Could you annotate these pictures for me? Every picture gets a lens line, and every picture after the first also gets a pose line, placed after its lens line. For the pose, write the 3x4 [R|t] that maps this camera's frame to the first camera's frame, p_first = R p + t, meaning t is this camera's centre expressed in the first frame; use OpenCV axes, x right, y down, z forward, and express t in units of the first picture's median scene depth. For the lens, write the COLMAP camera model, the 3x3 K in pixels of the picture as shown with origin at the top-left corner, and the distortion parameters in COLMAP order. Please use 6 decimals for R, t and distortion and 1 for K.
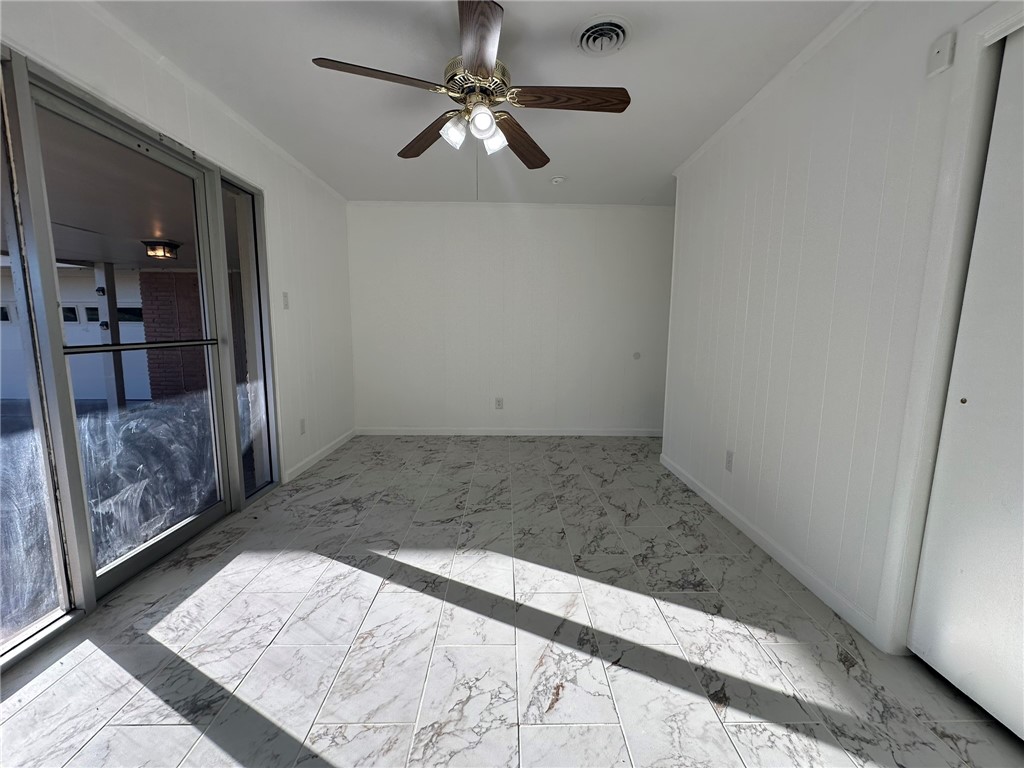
lens RADIAL K [[408.0, 0, 518.1], [0, 408.0, 384.2], [0, 0, 1]] dist [-0.001667, 0.000057]
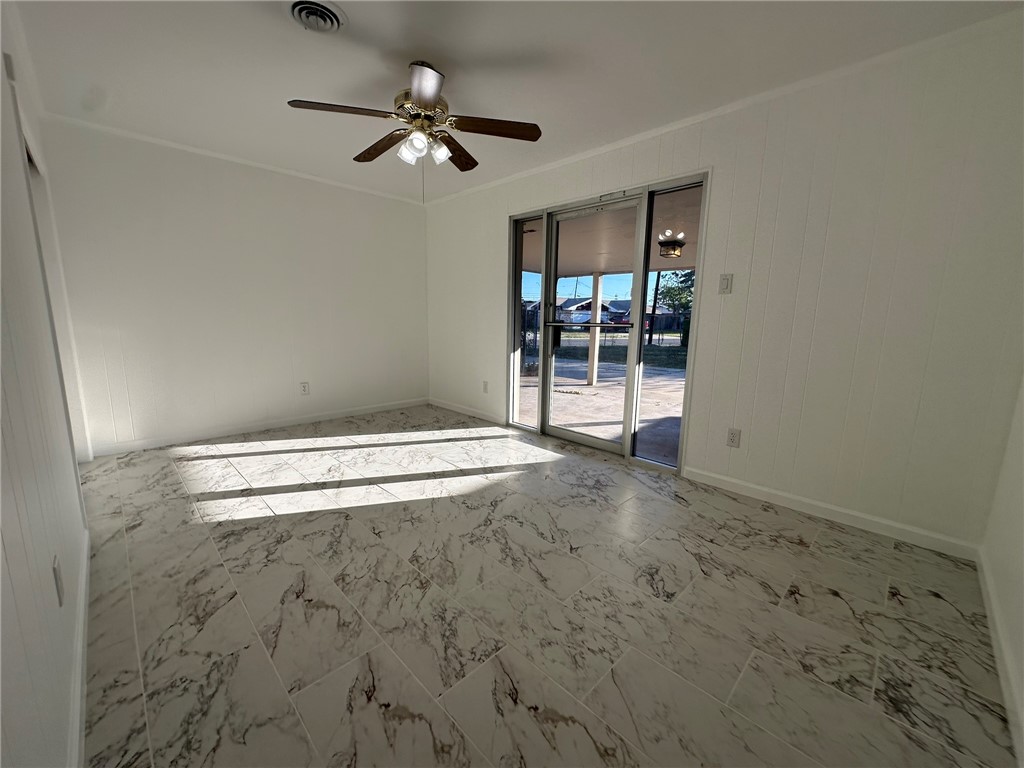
lens RADIAL K [[408.0, 0, 507.3], [0, 408.0, 385.6], [0, 0, 1]] dist [-0.001667, 0.000057]
pose [[-0.732361, 0.090647, -0.674856, 0.530073], [-0.114605, 0.960551, 0.253392, -0.233042], [0.671203, 0.262916, -0.693081, 1.924806]]
